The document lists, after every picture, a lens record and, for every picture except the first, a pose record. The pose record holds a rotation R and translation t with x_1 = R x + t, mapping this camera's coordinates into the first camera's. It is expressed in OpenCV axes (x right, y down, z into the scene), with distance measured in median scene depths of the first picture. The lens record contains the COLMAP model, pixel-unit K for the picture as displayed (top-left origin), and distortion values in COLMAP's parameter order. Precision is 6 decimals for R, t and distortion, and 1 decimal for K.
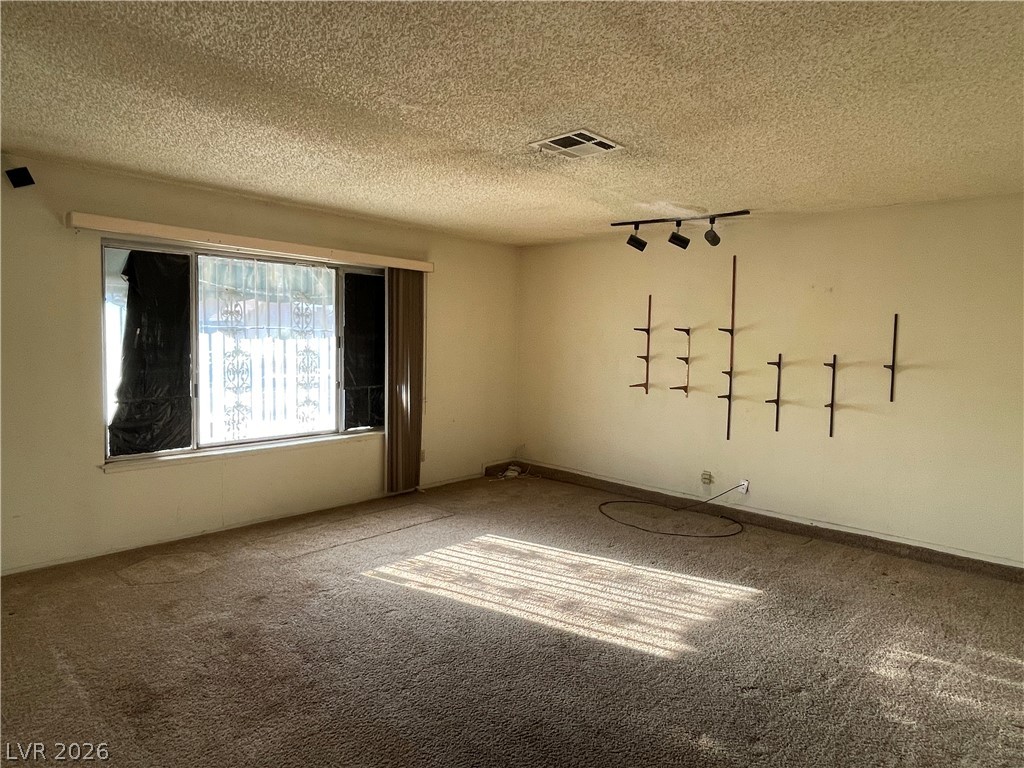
lens RADIAL K [[606.6, 0, 511.9], [0, 606.6, 379.0], [0, 0, 1]] dist [0.001011, -0.001232]
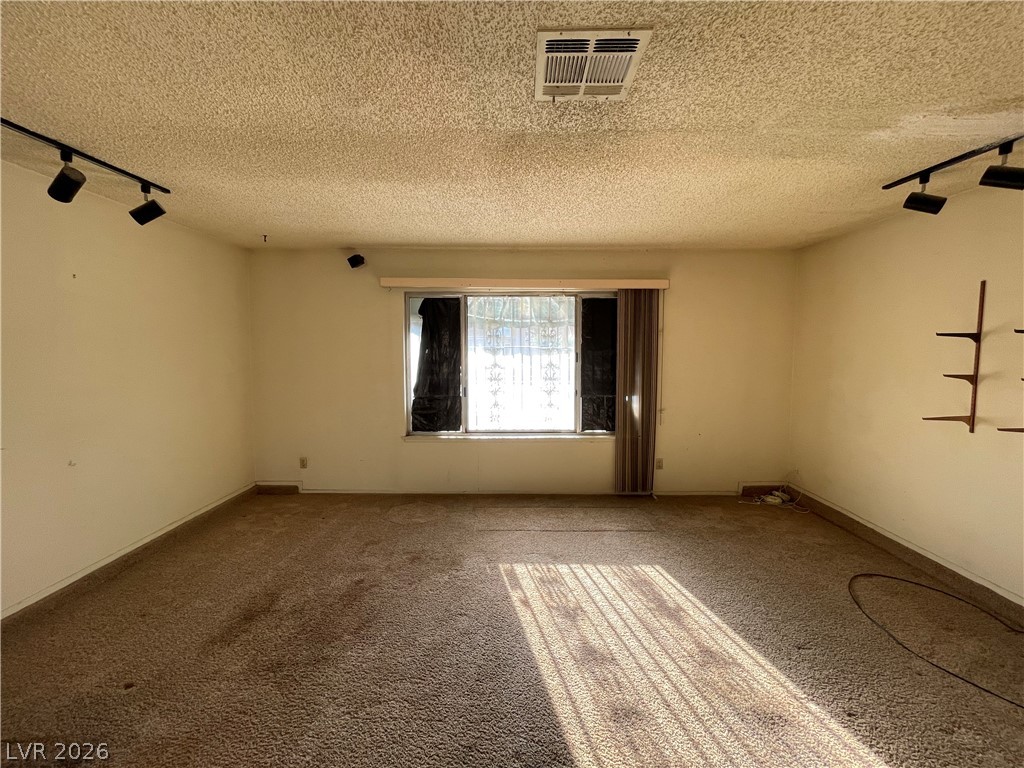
lens RADIAL K [[415.1, 0, 510.5], [0, 415.1, 381.1], [0, 0, 1]] dist [-0.000708, 0.000307]
pose [[0.680429, 0.034730, -0.731990, 0.279627], [-0.036458, 0.999244, 0.013520, -0.025213], [0.731906, 0.017487, 0.681181, 0.434114]]
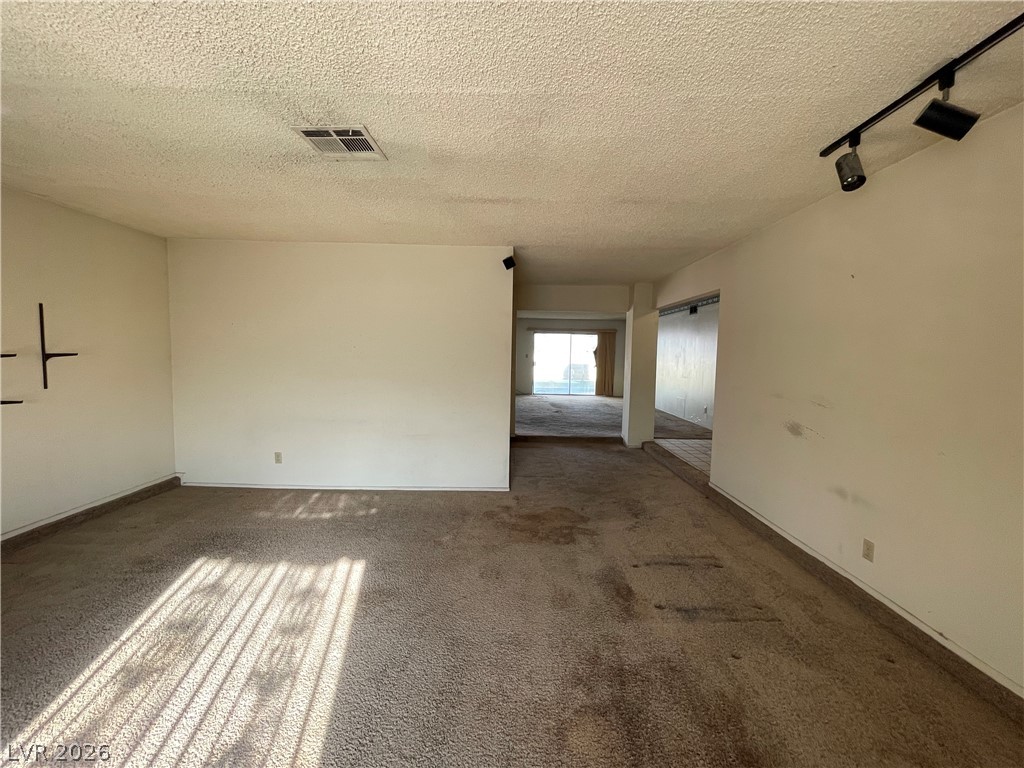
lens RADIAL K [[415.1, 0, 510.5], [0, 415.1, 381.1], [0, 0, 1]] dist [-0.000708, 0.000307]
pose [[-0.682550, -0.081376, 0.726295, -0.430771], [0.015915, 0.991891, 0.126090, -0.053101], [-0.730666, 0.097622, -0.675720, 0.906425]]
